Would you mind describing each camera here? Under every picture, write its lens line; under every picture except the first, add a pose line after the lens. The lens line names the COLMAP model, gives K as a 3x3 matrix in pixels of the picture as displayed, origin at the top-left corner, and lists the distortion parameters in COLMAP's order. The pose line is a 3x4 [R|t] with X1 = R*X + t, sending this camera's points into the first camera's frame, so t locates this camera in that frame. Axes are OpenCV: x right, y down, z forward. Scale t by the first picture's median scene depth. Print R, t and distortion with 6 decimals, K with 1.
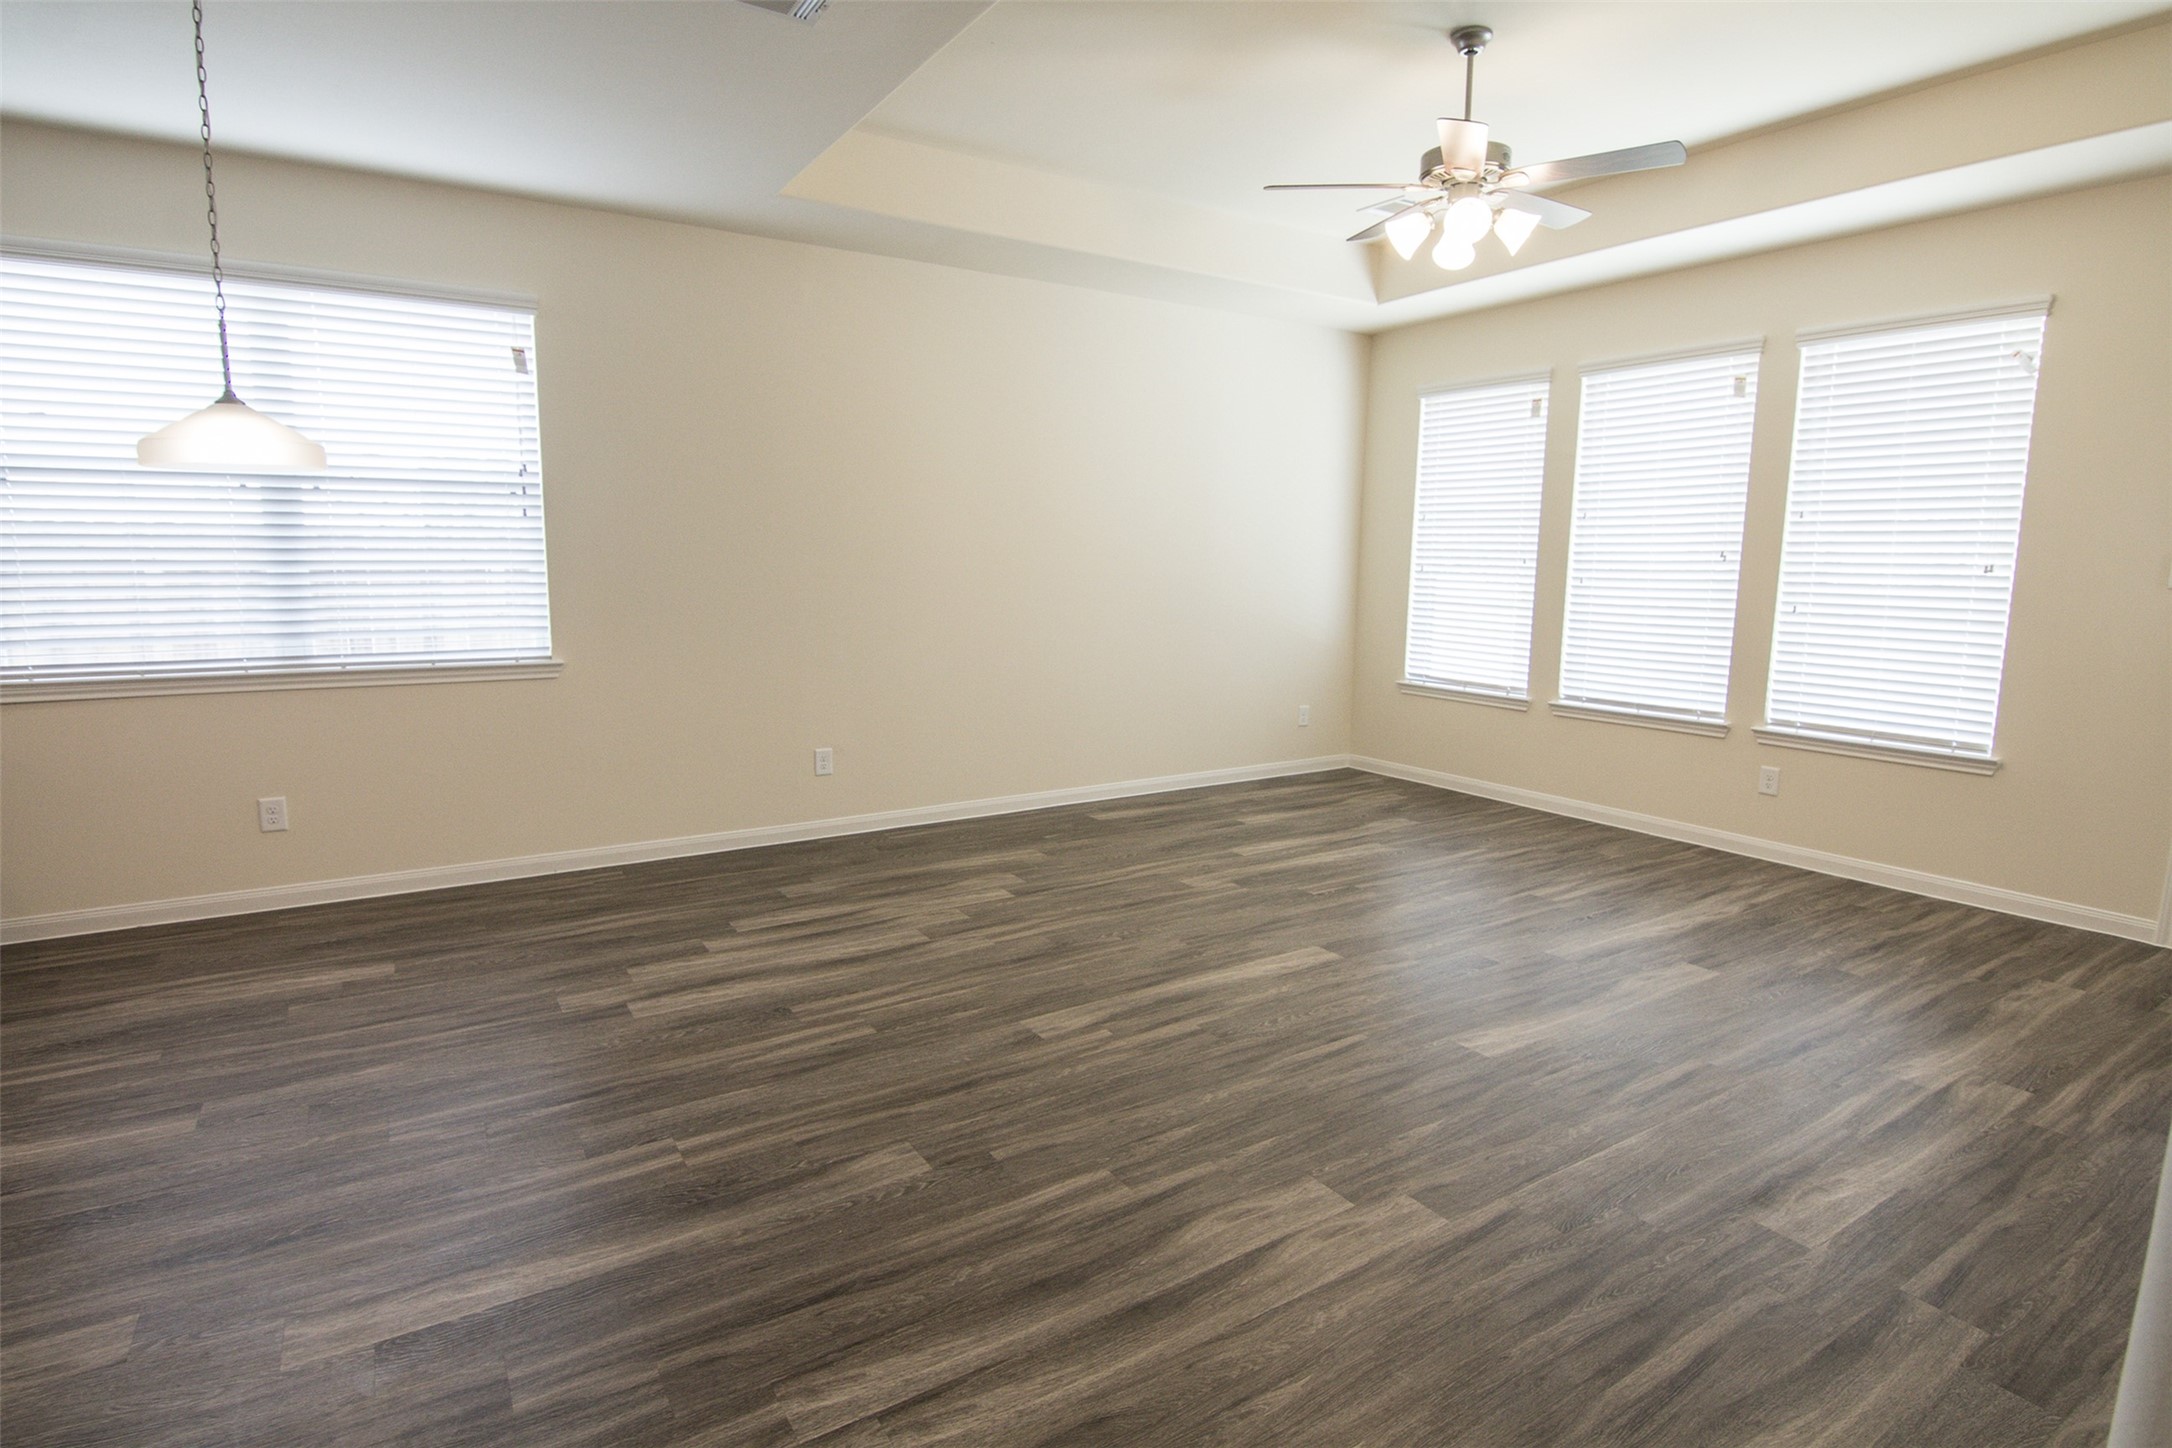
lens RADIAL K [[1103.4, 0, 1095.7], [0, 1103.4, 720.5], [0, 0, 1]] dist [-0.009511, -0.007787]
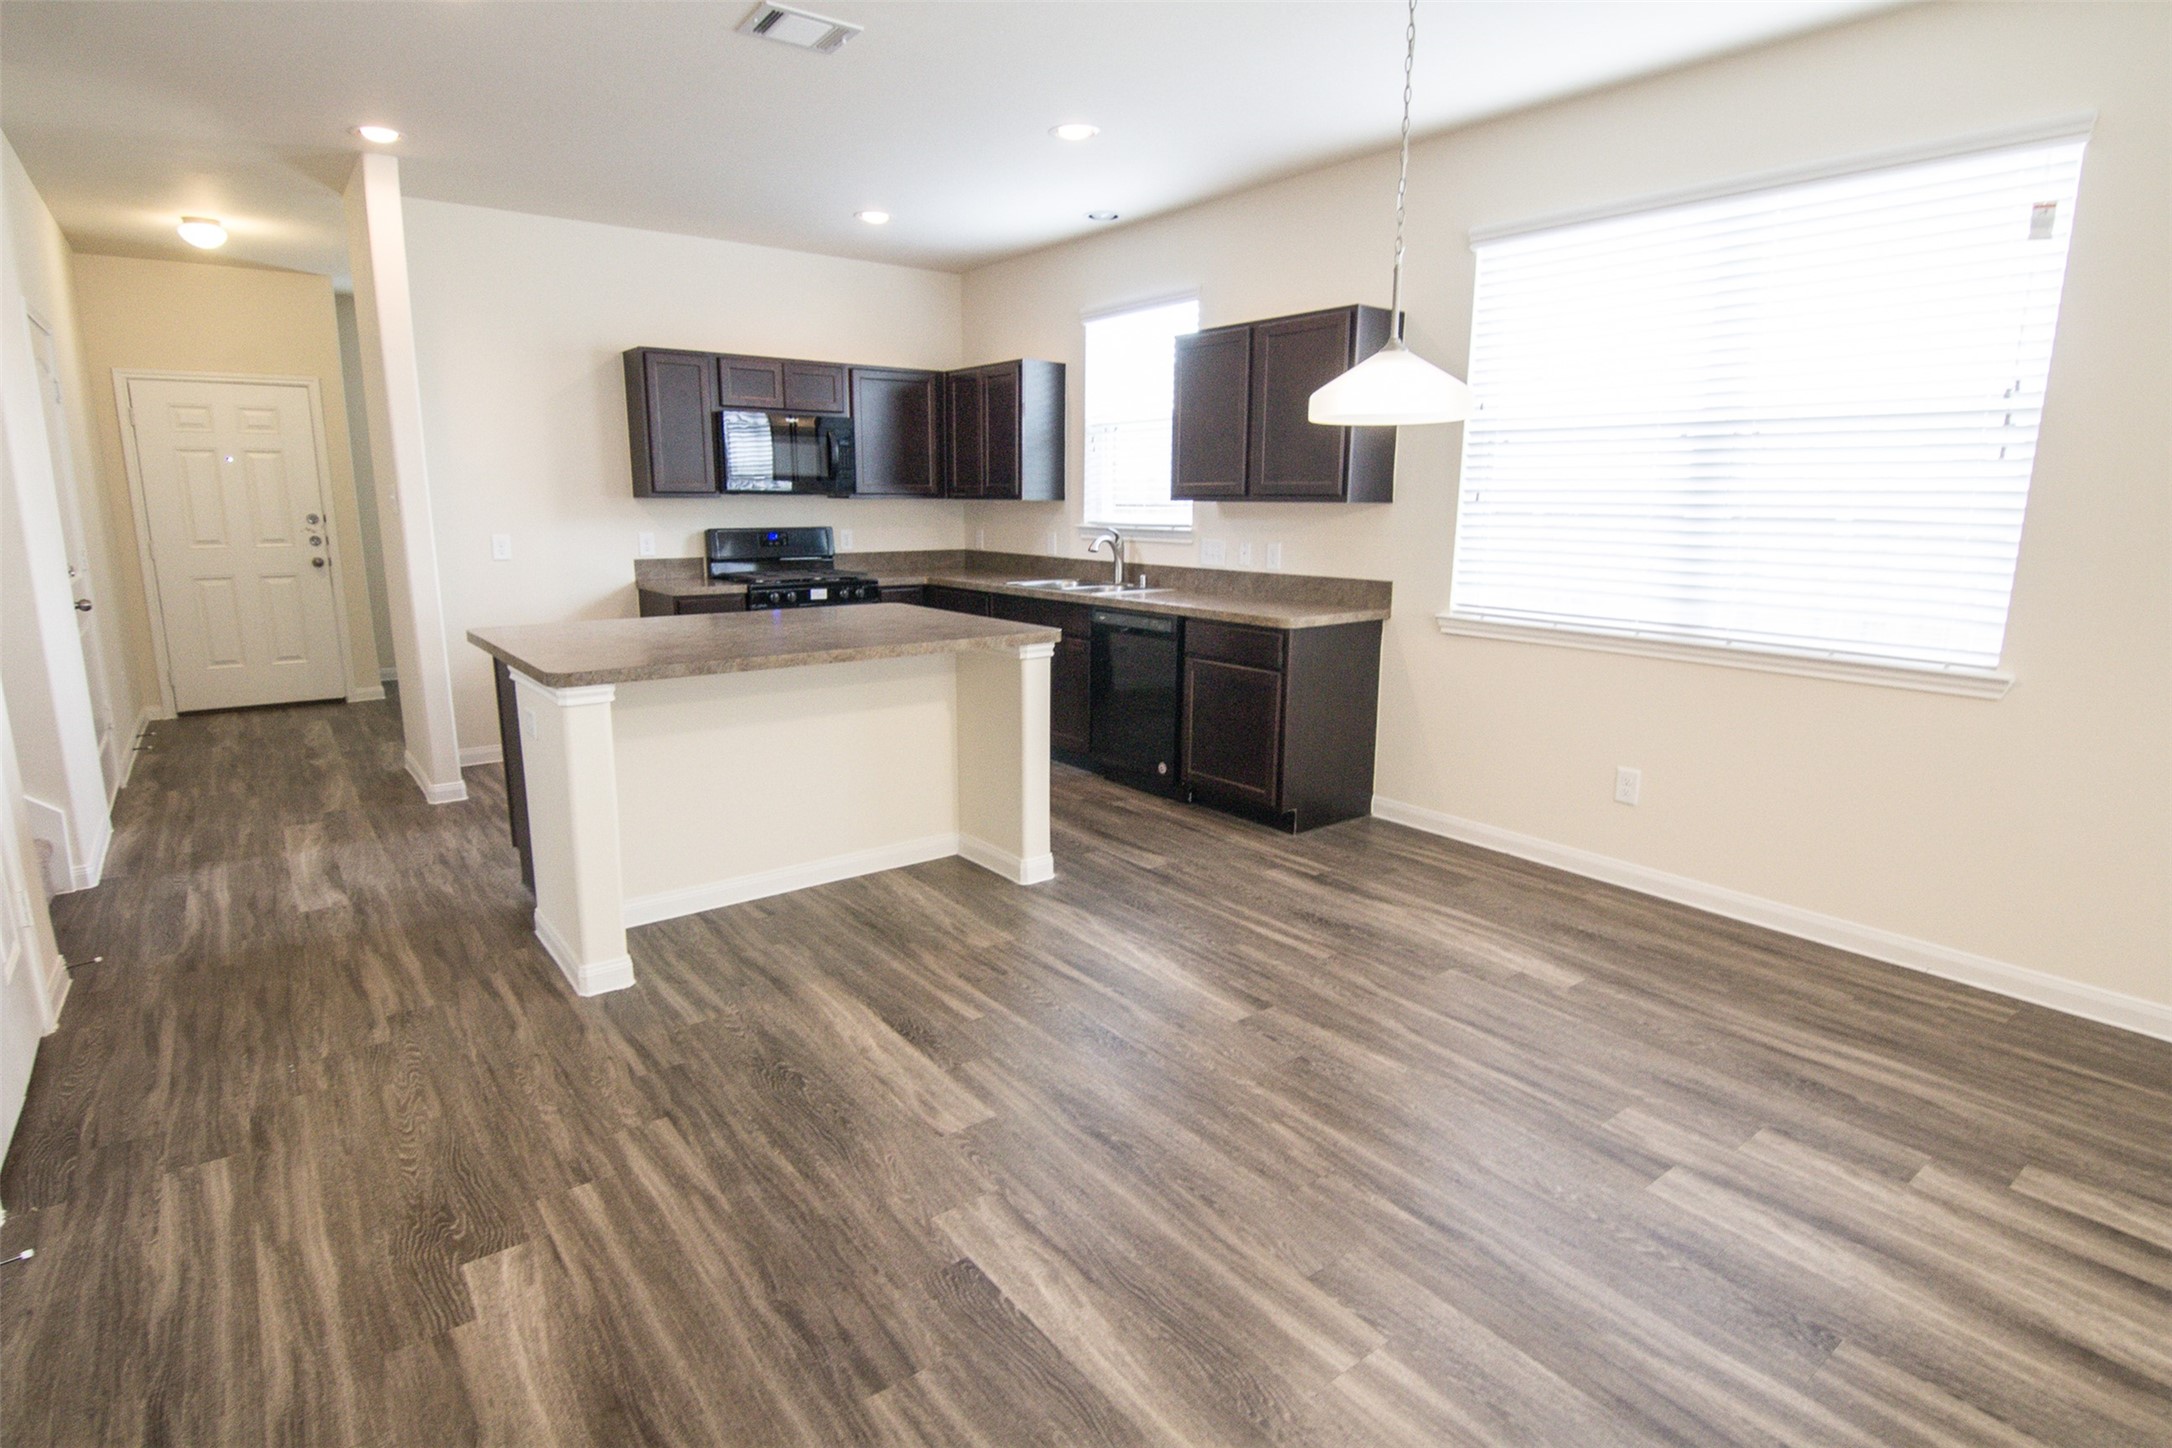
lens RADIAL K [[1103.4, 0, 1078.1], [0, 1103.4, 726.4], [0, 0, 1]] dist [-0.009511, -0.007787]
pose [[0.078736, 0.195050, -0.977628, 0.145797], [-0.155236, 0.971108, 0.181247, -0.069419], [0.984735, 0.137492, 0.106740, 0.460615]]
